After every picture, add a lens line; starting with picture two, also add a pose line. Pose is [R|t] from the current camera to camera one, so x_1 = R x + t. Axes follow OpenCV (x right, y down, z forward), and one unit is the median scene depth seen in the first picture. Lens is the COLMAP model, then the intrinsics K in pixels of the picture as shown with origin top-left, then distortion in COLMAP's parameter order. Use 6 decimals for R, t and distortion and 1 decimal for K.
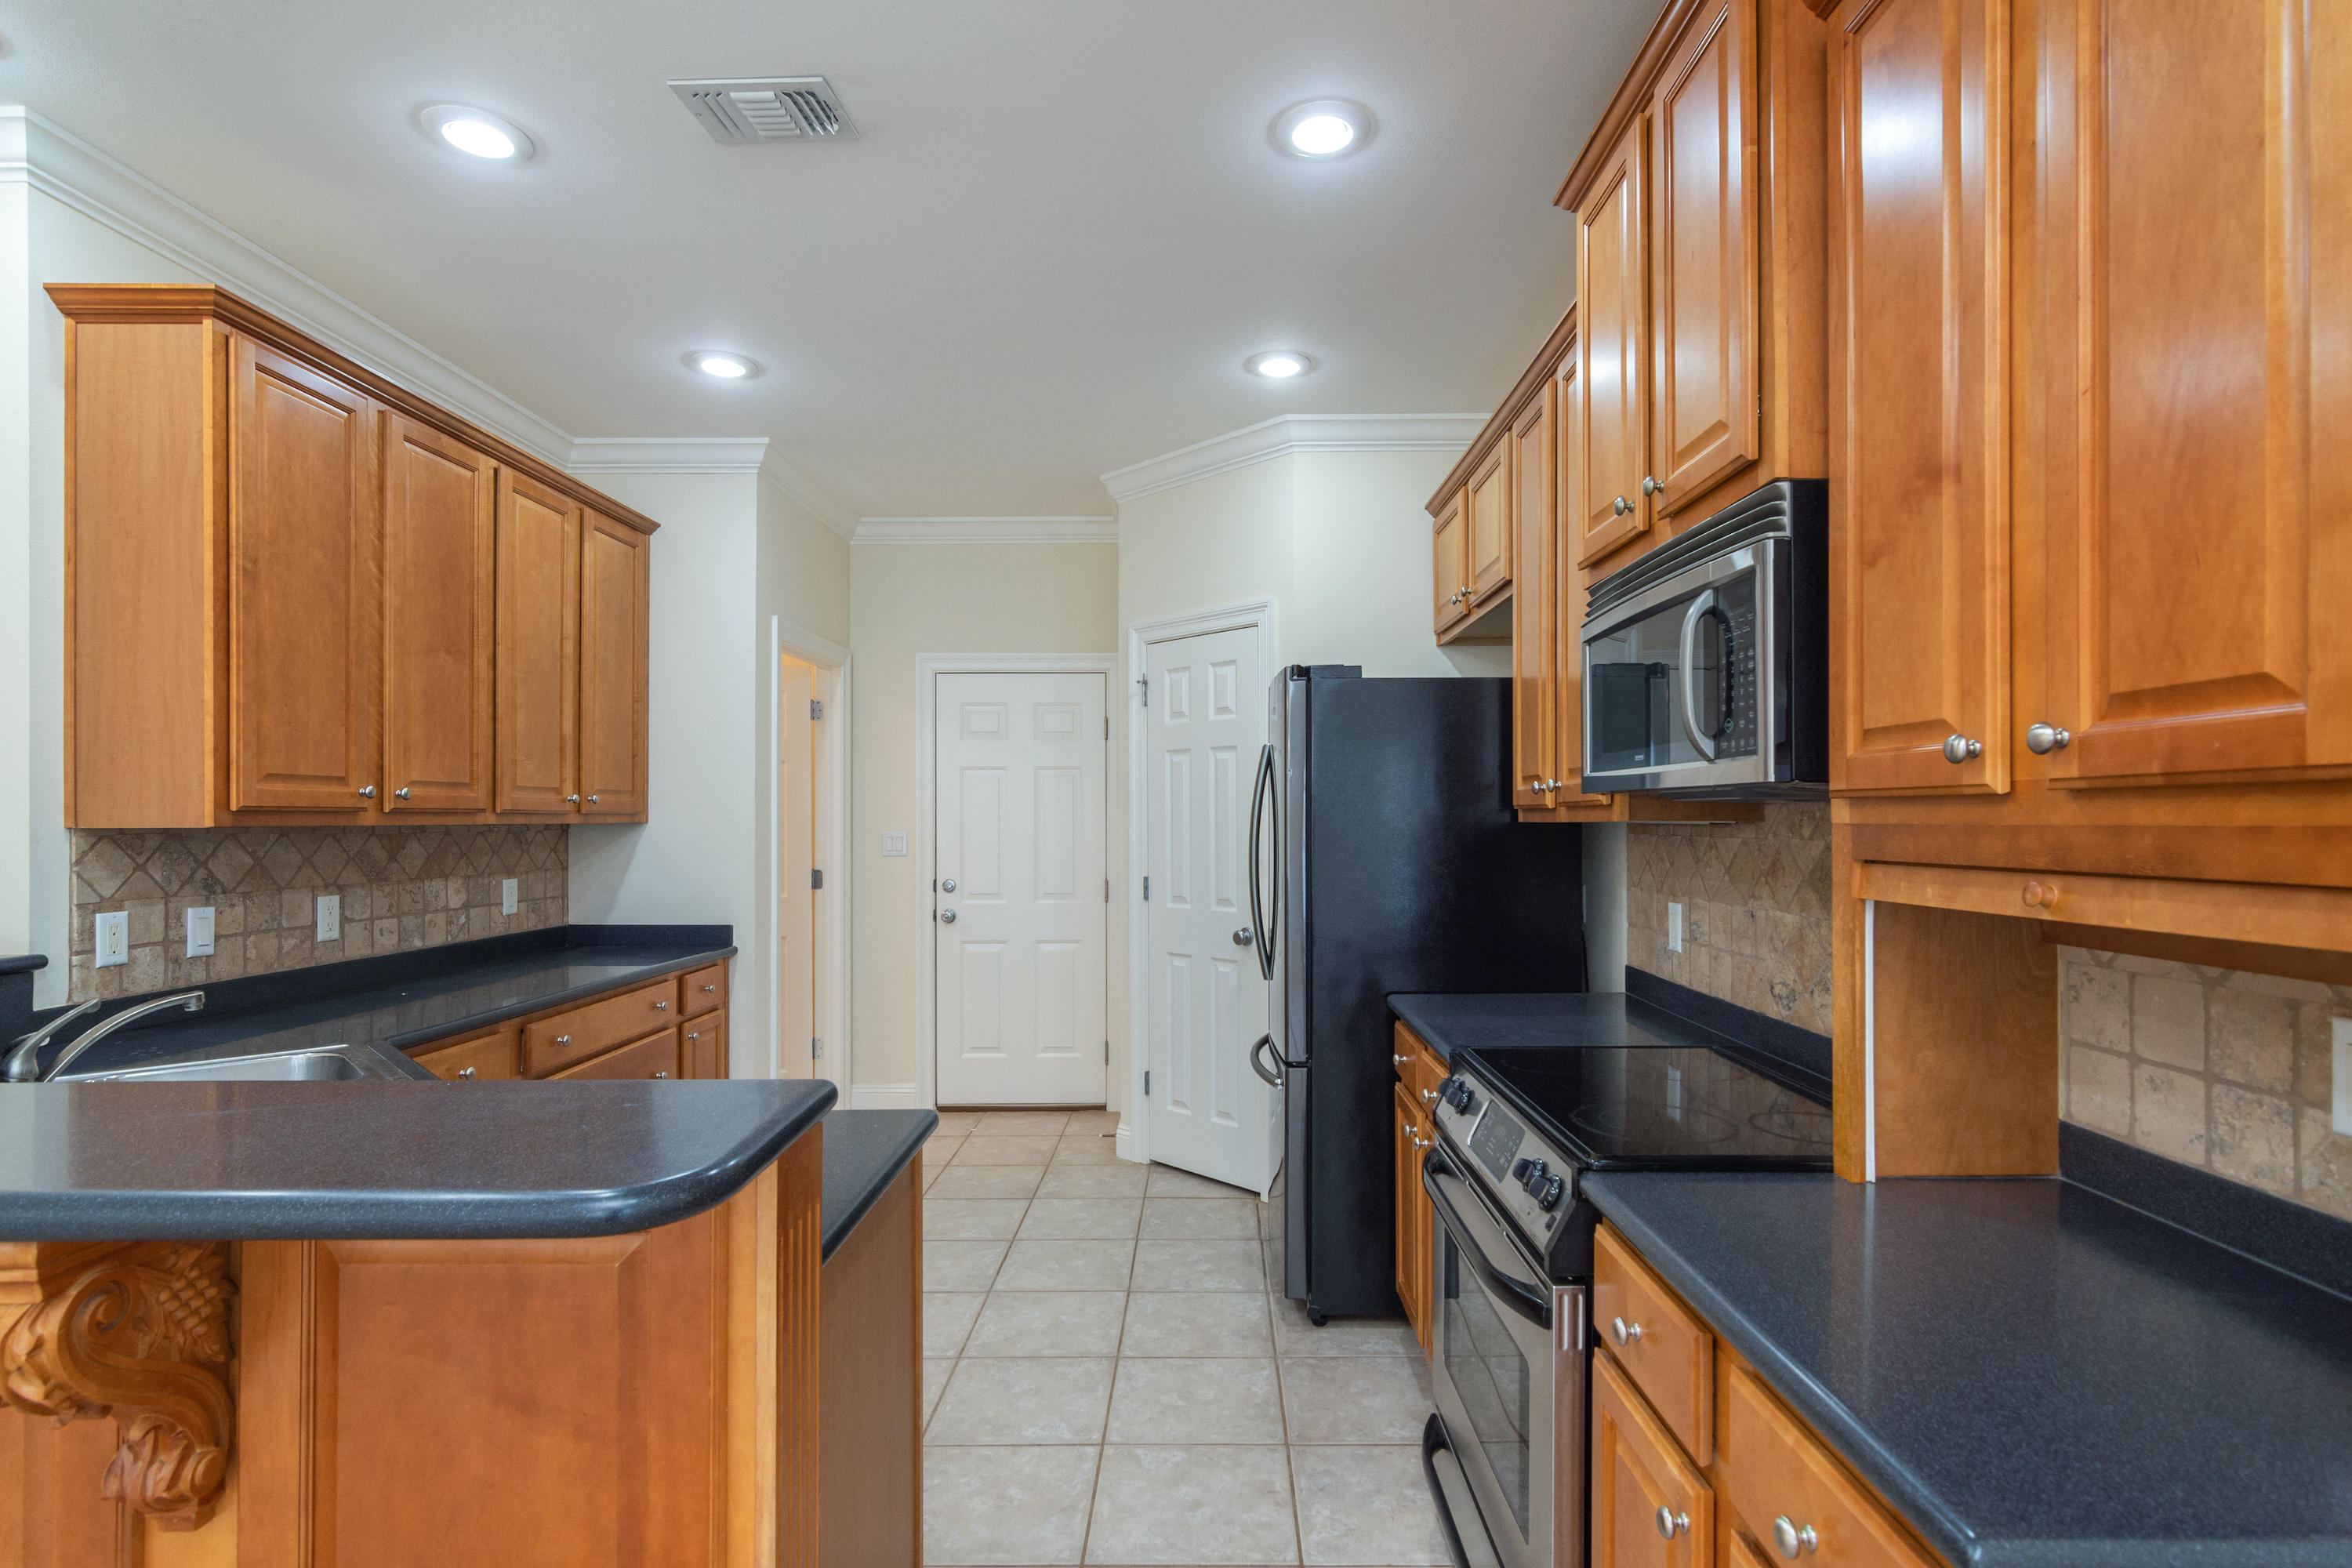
lens RADIAL K [[1125.0, 0, 1228.4], [0, 1125.0, 816.2], [0, 0, 1]] dist [0.001343, 0.000031]
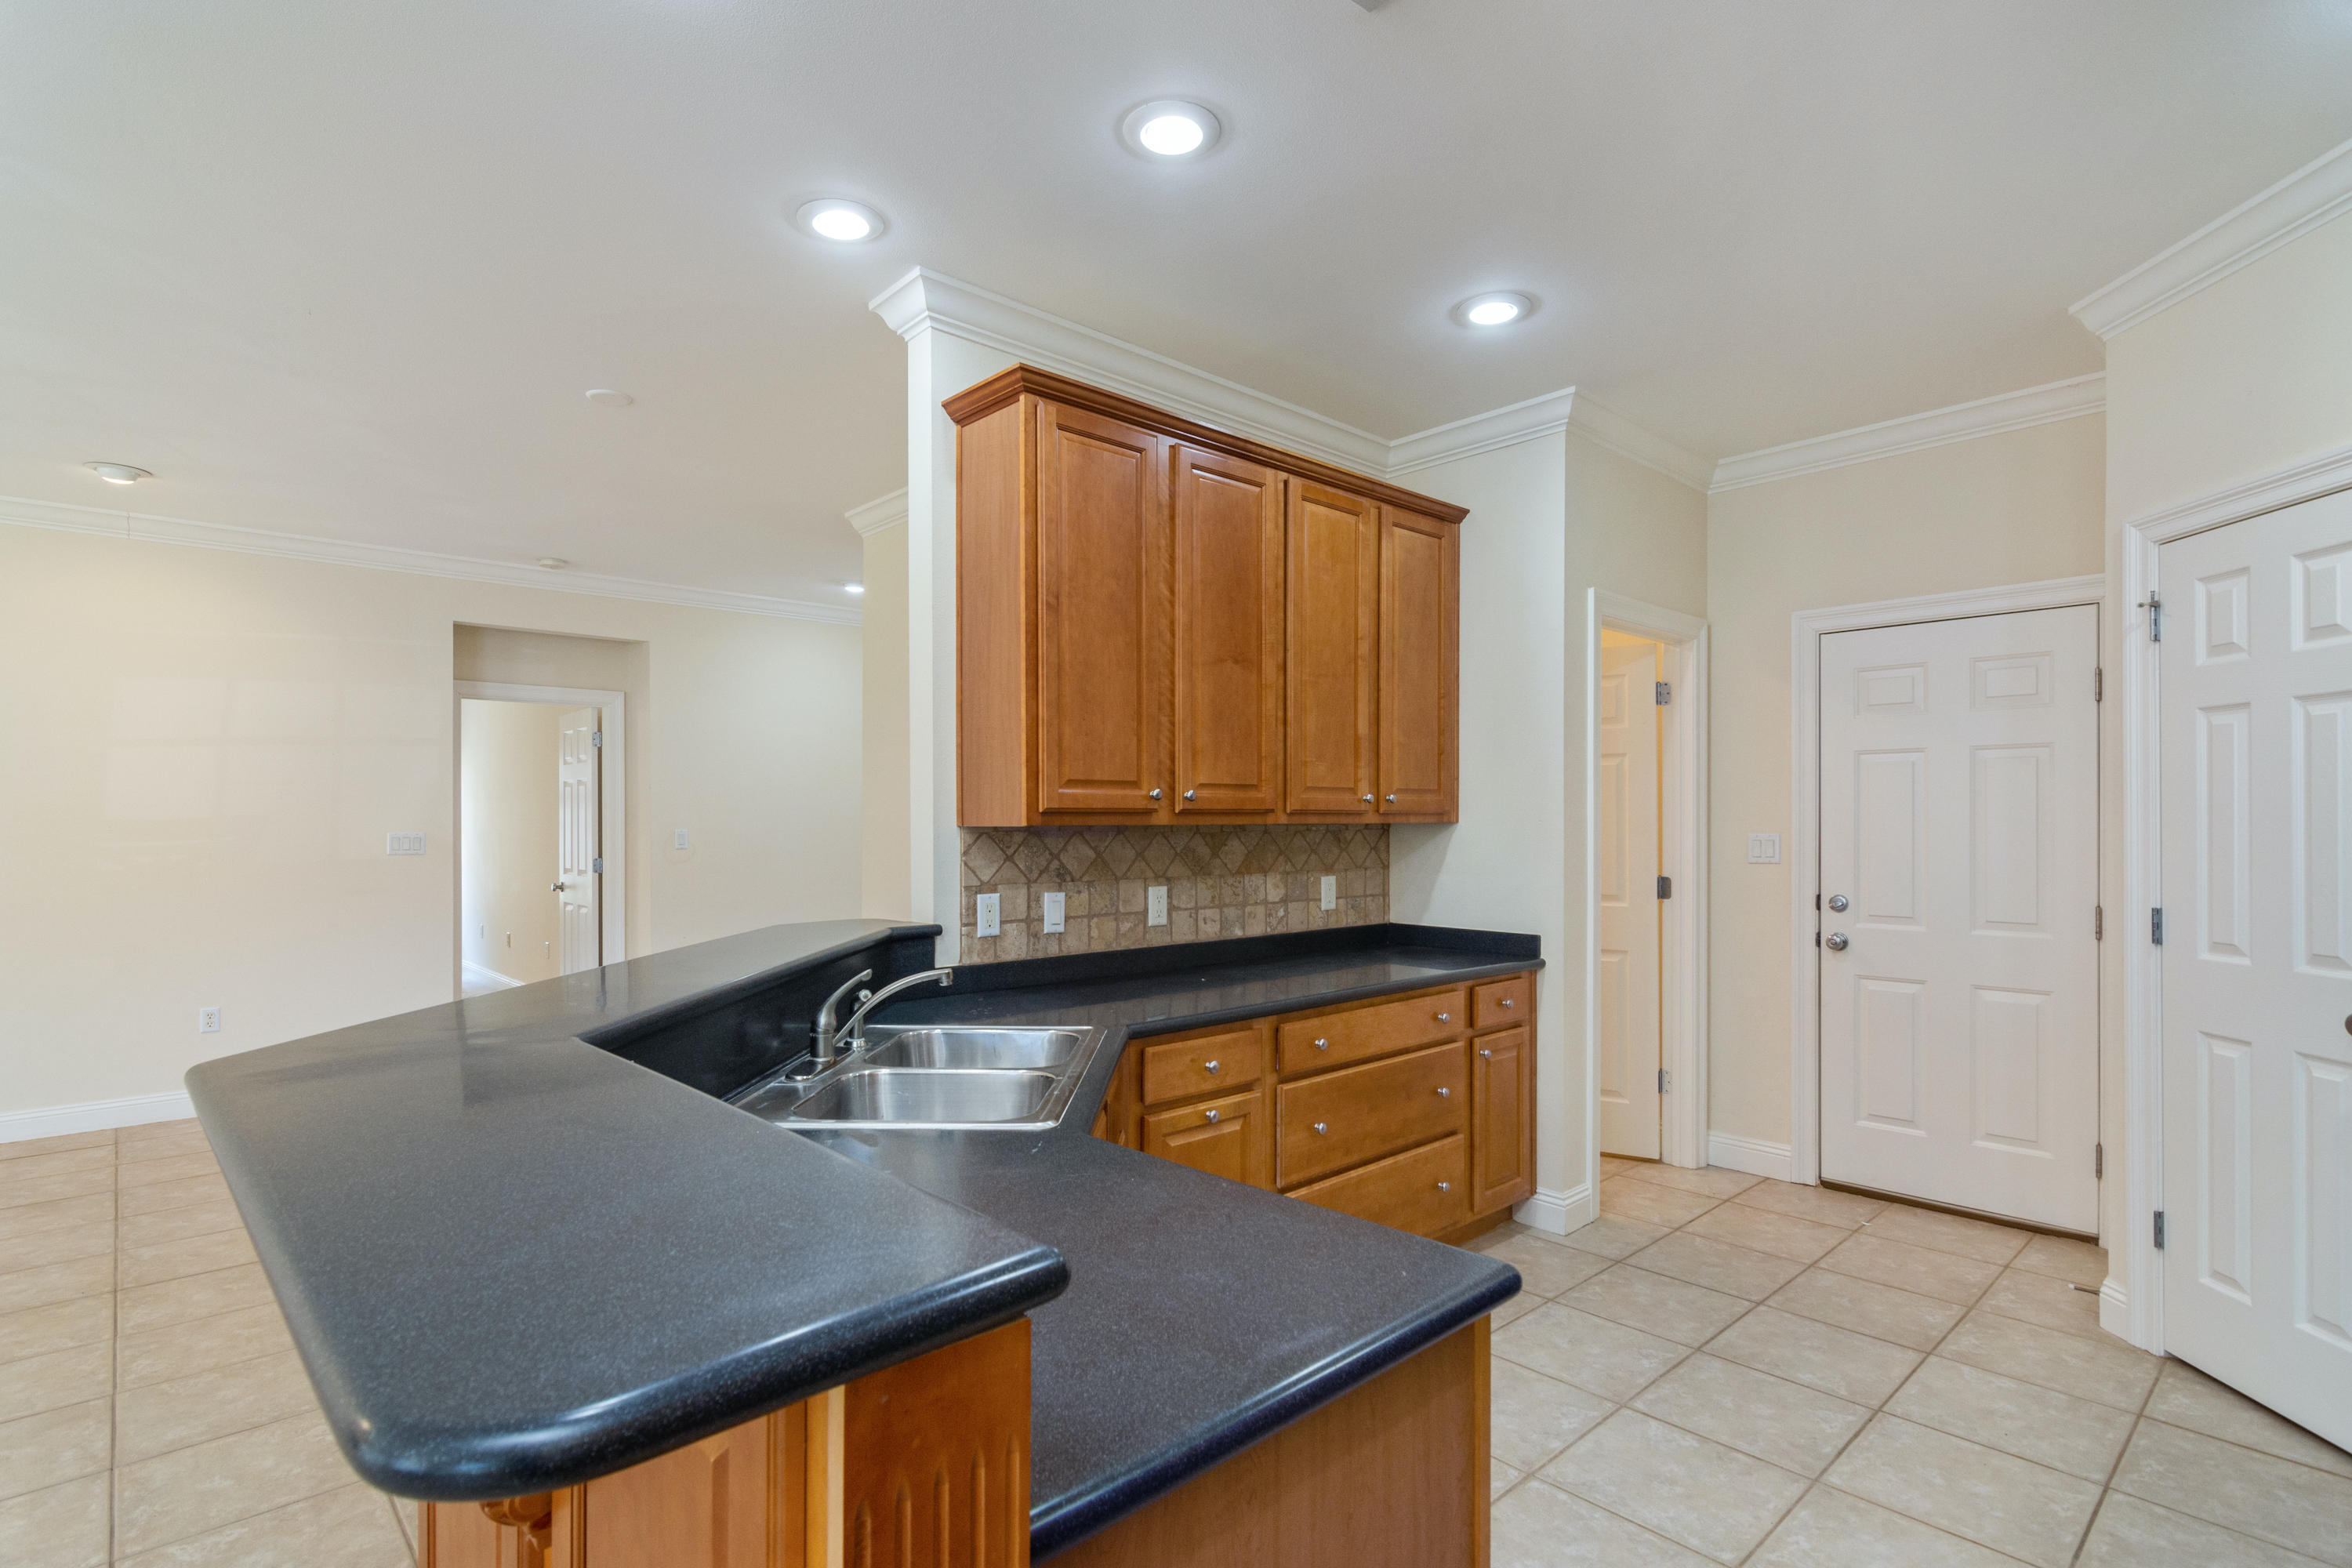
lens RADIAL K [[1125.0, 0, 1172.5], [0, 1125.0, 816.9], [0, 0, 1]] dist [0.001343, 0.000031]
pose [[0.662359, -0.002485, -0.749182, 0.064147], [0.003655, 0.999993, -0.000085, 0.000692], [0.749177, -0.002681, 0.662364, 0.269874]]
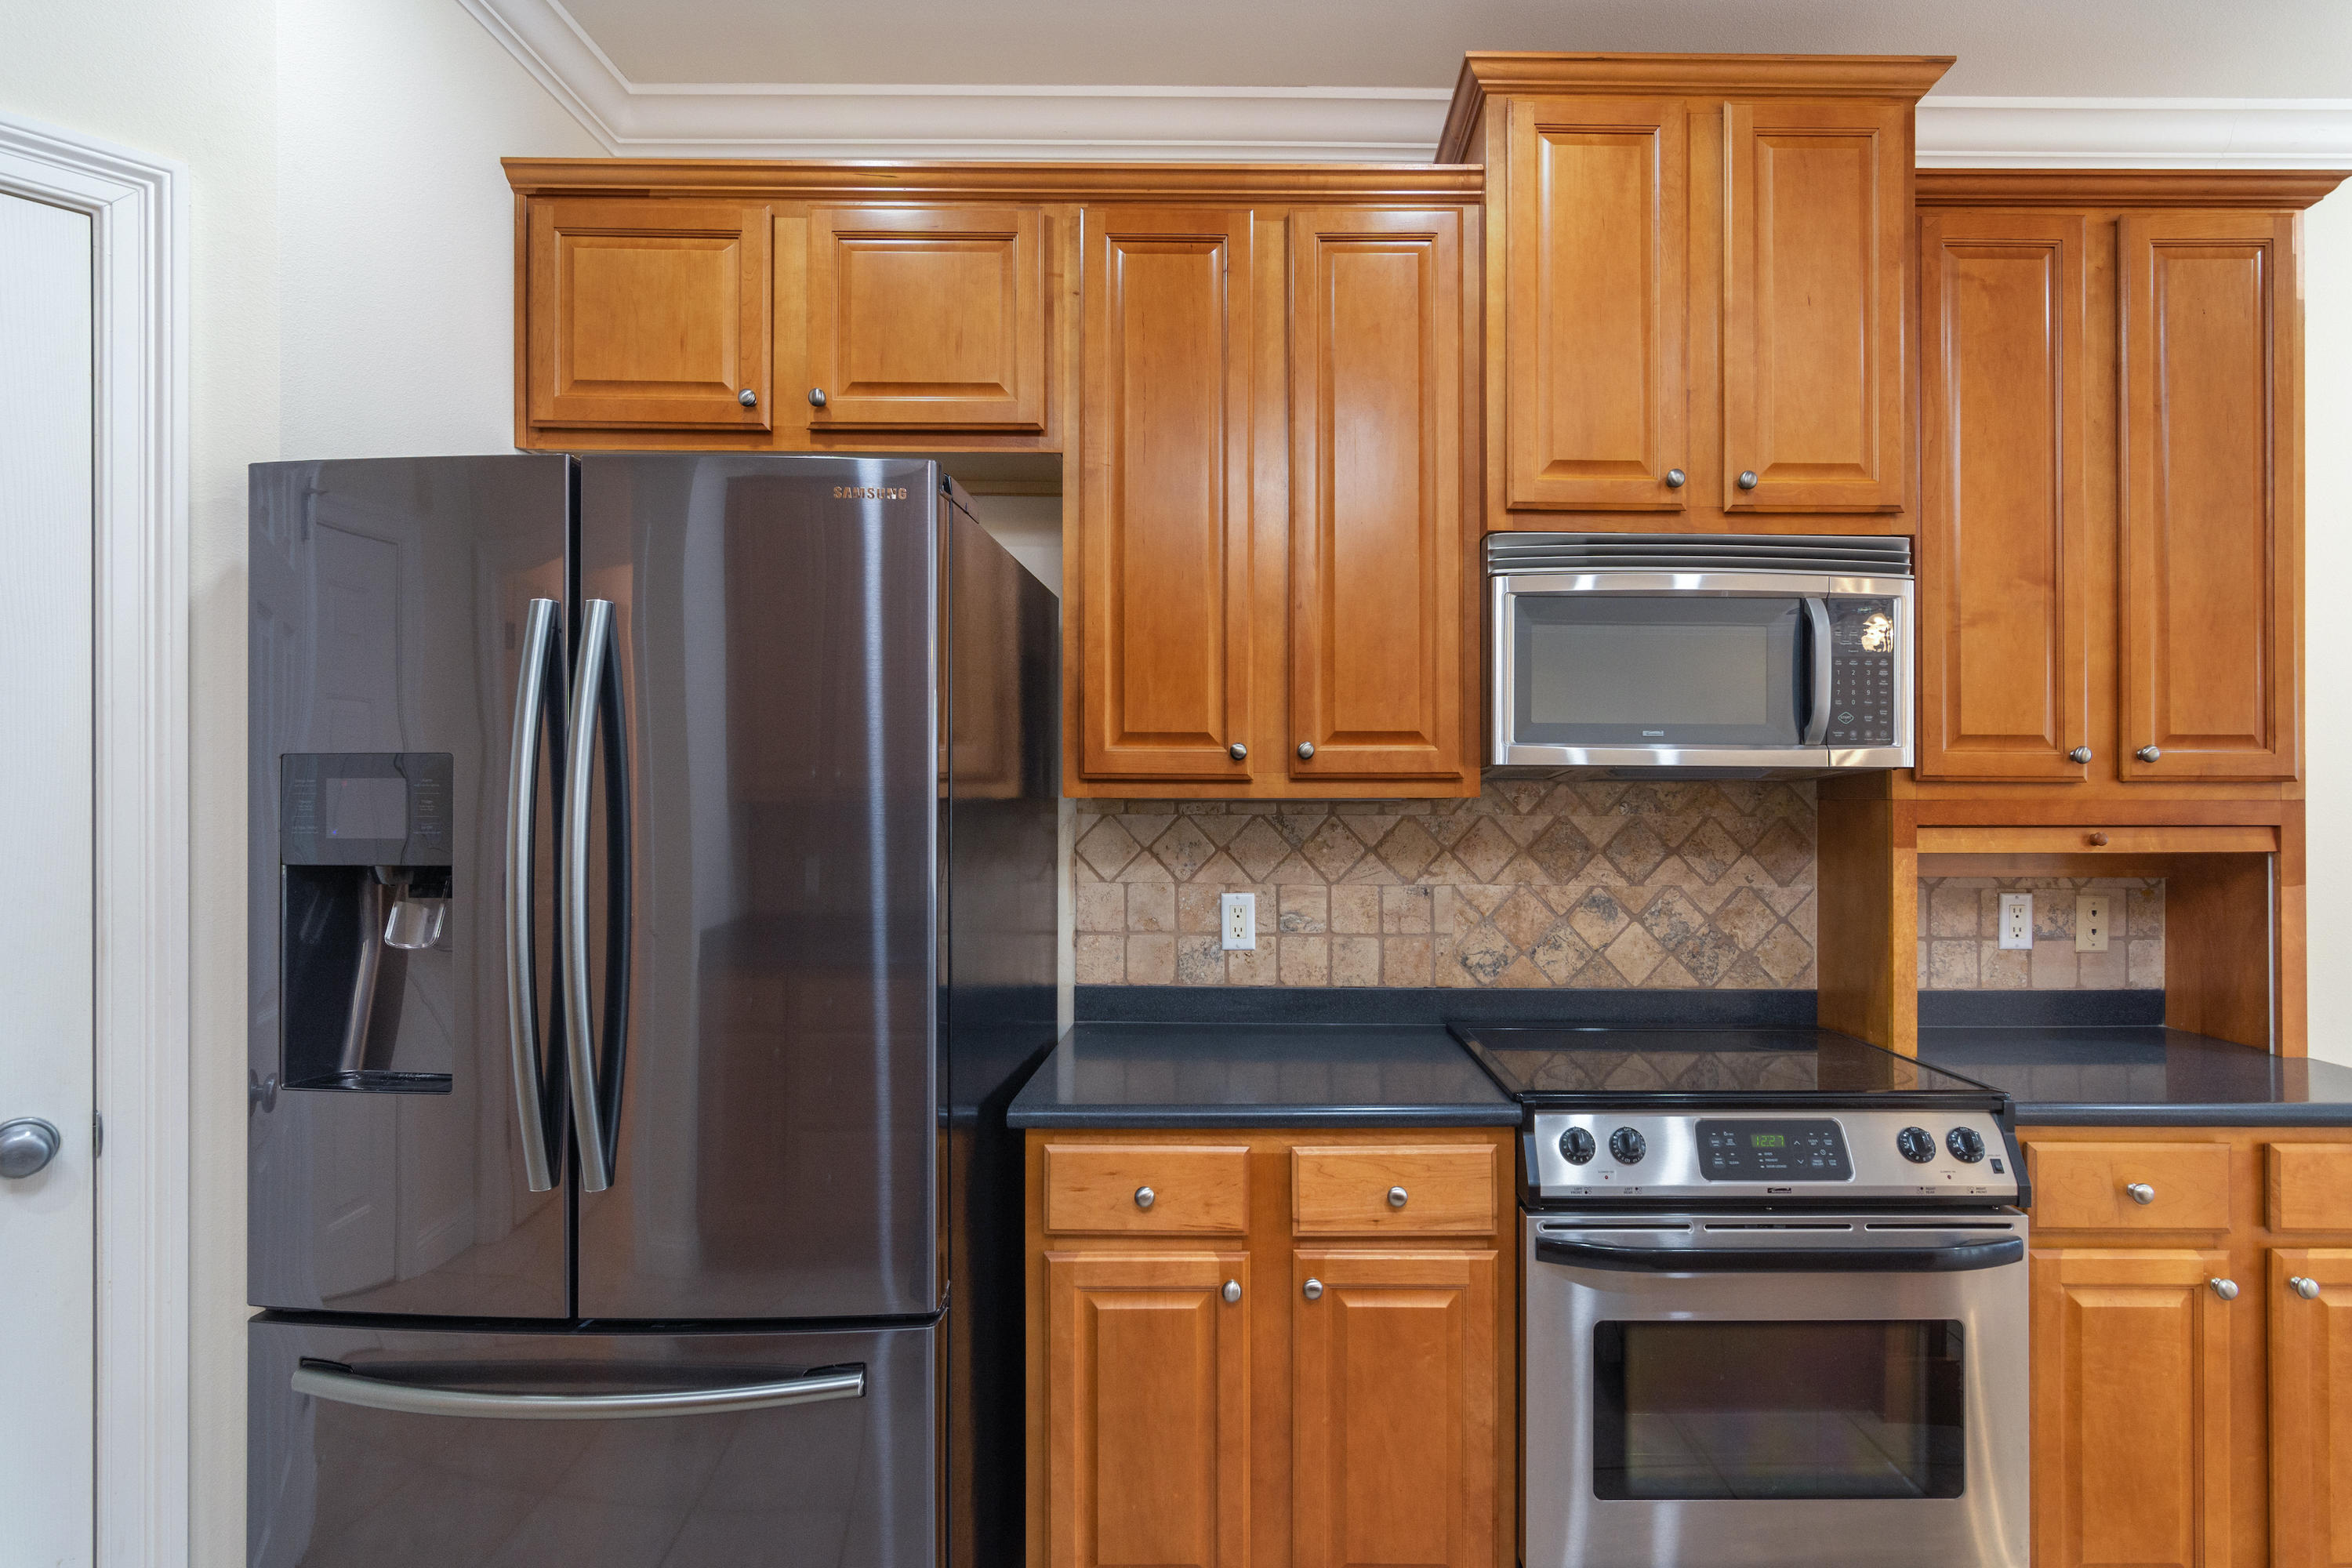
lens RADIAL K [[1125.0, 0, 1162.3], [0, 1125.0, 798.0], [0, 0, 1]] dist [0.001343, 0.000031]
pose [[0.015457, 0.007705, 0.999851, -0.404485], [-0.005144, 0.999958, -0.007626, 0.009364], [-0.999867, -0.005026, 0.015496, 0.909627]]
